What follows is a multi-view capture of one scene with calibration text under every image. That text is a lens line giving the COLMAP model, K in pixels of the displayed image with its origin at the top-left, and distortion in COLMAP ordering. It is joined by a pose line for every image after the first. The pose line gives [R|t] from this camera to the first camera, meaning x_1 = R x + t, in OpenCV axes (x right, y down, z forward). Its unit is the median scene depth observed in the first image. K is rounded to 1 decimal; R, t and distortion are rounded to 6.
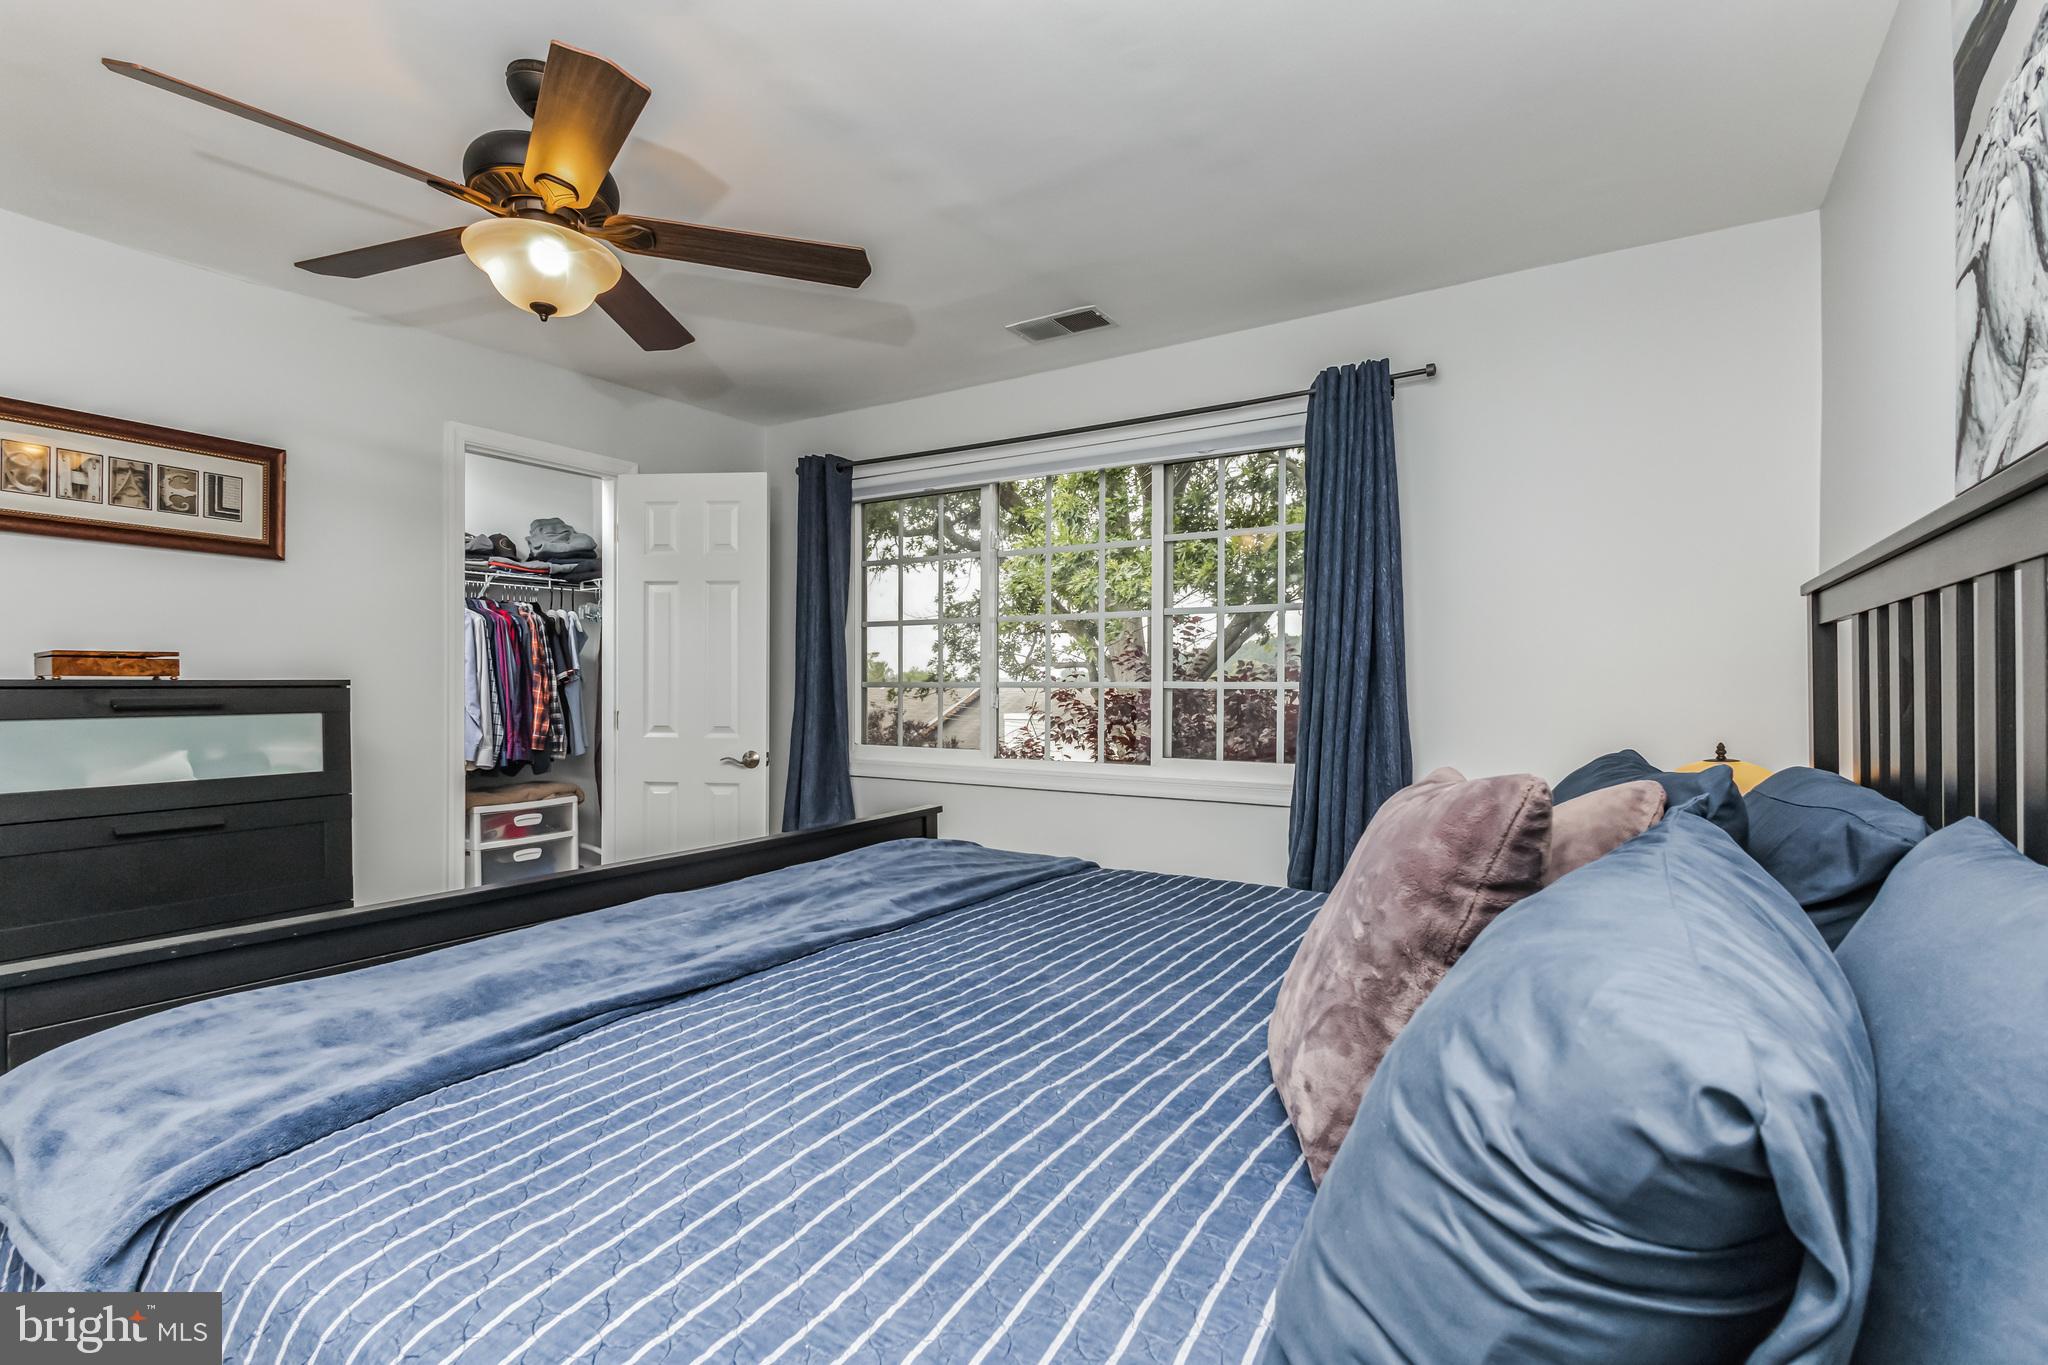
lens RADIAL K [[951.4, 0, 1020.7], [0, 951.4, 691.2], [0, 0, 1]] dist [0.010194, 0.000347]
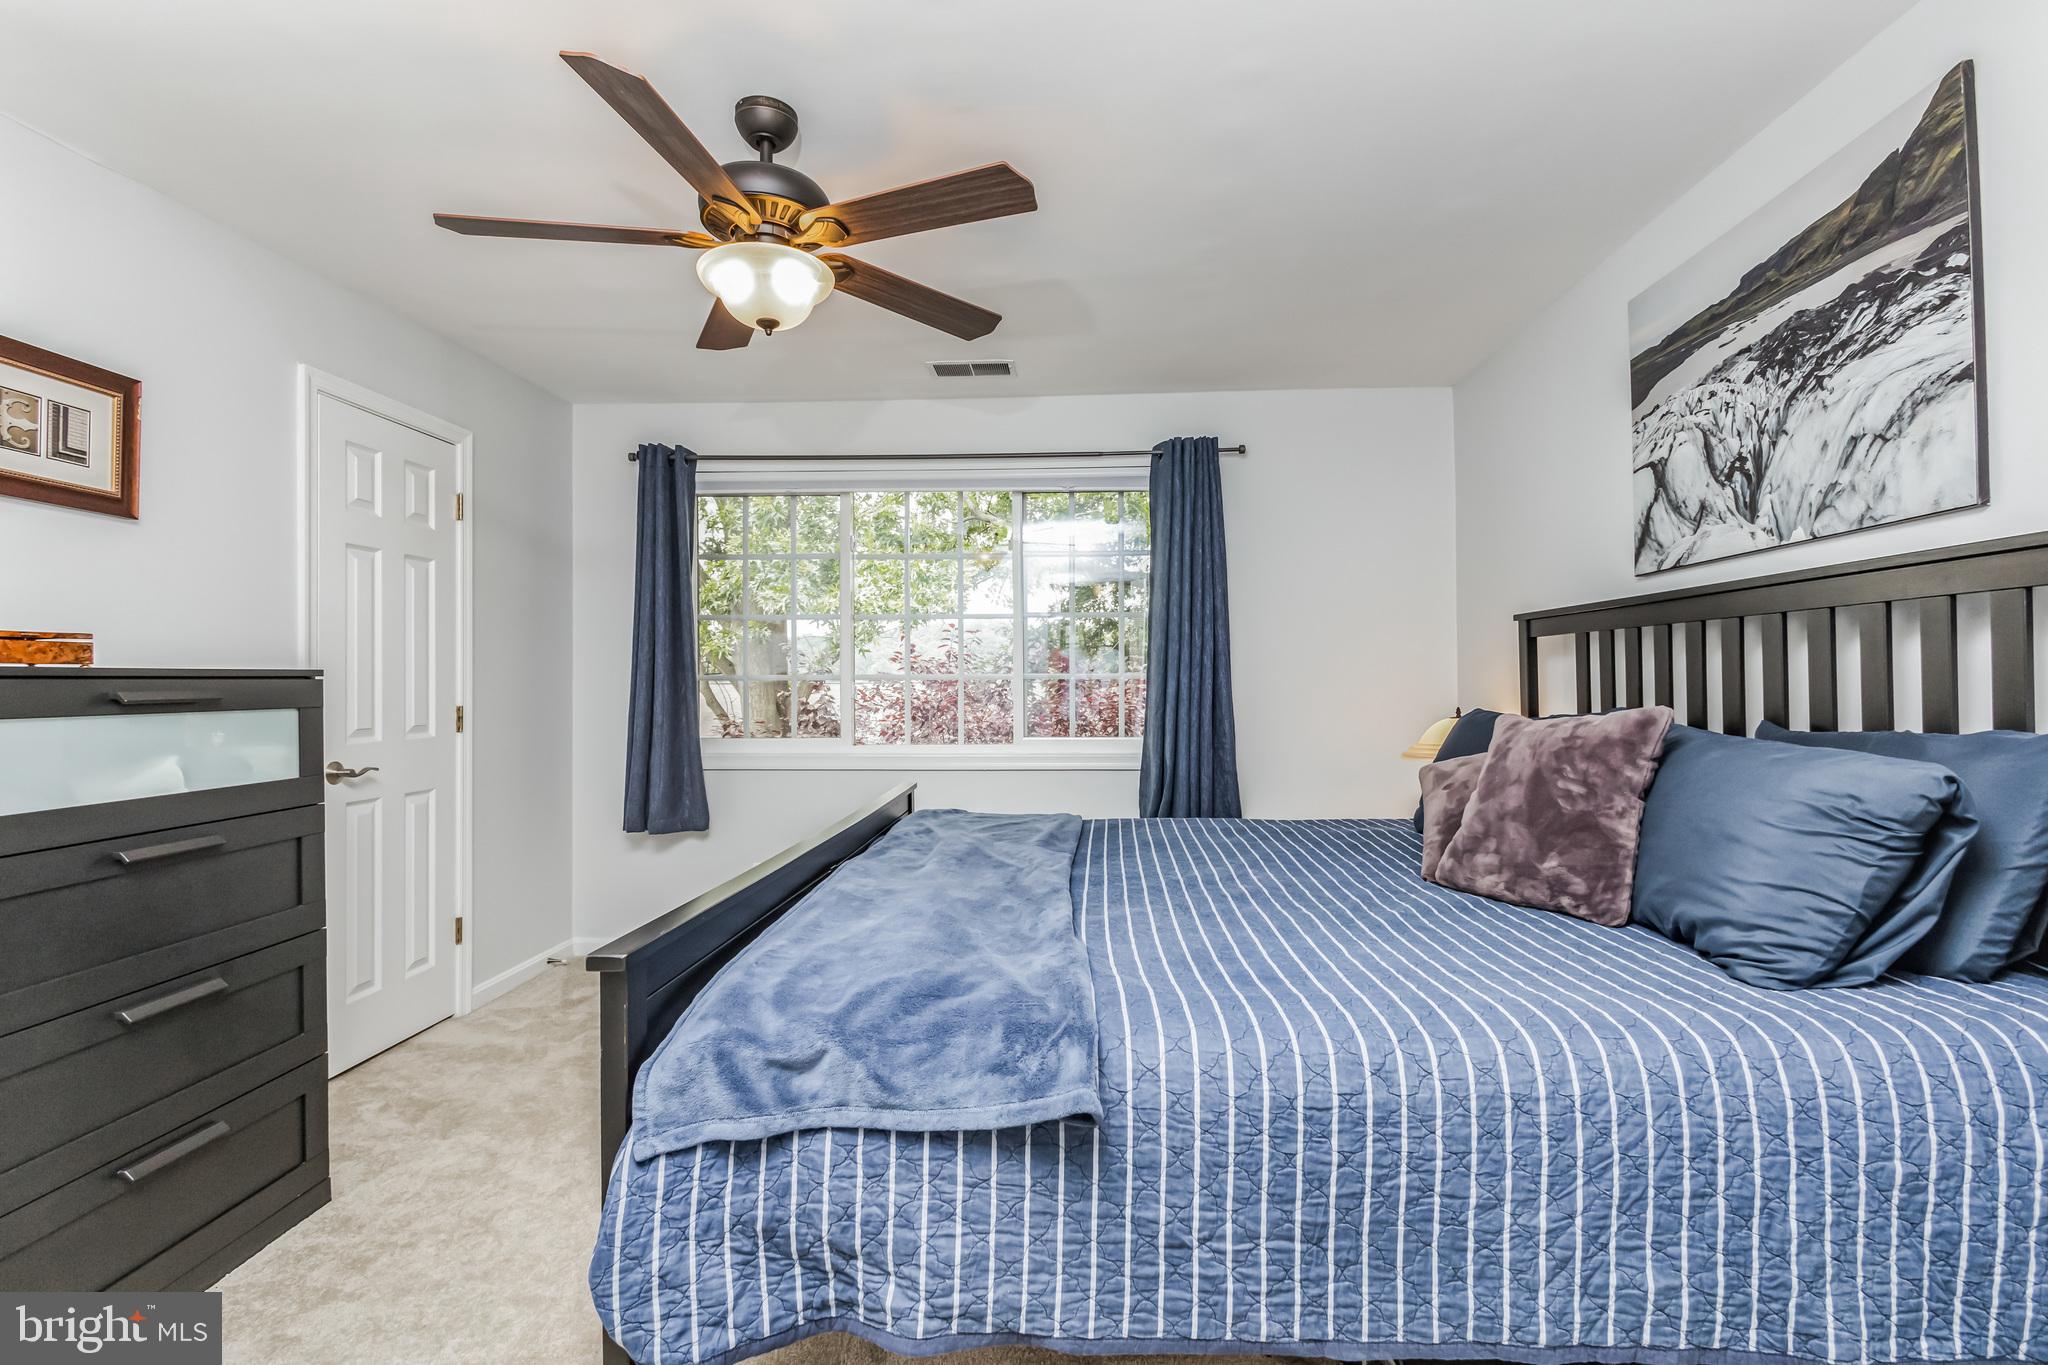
lens RADIAL K [[951.4, 0, 1027.0], [0, 951.4, 669.5], [0, 0, 1]] dist [0.010194, 0.000347]
pose [[0.868775, 0.000713, 0.495206, -0.548996], [0.010129, 0.999764, -0.019210, 0.010081], [-0.495103, 0.021706, 0.868563, -0.050873]]
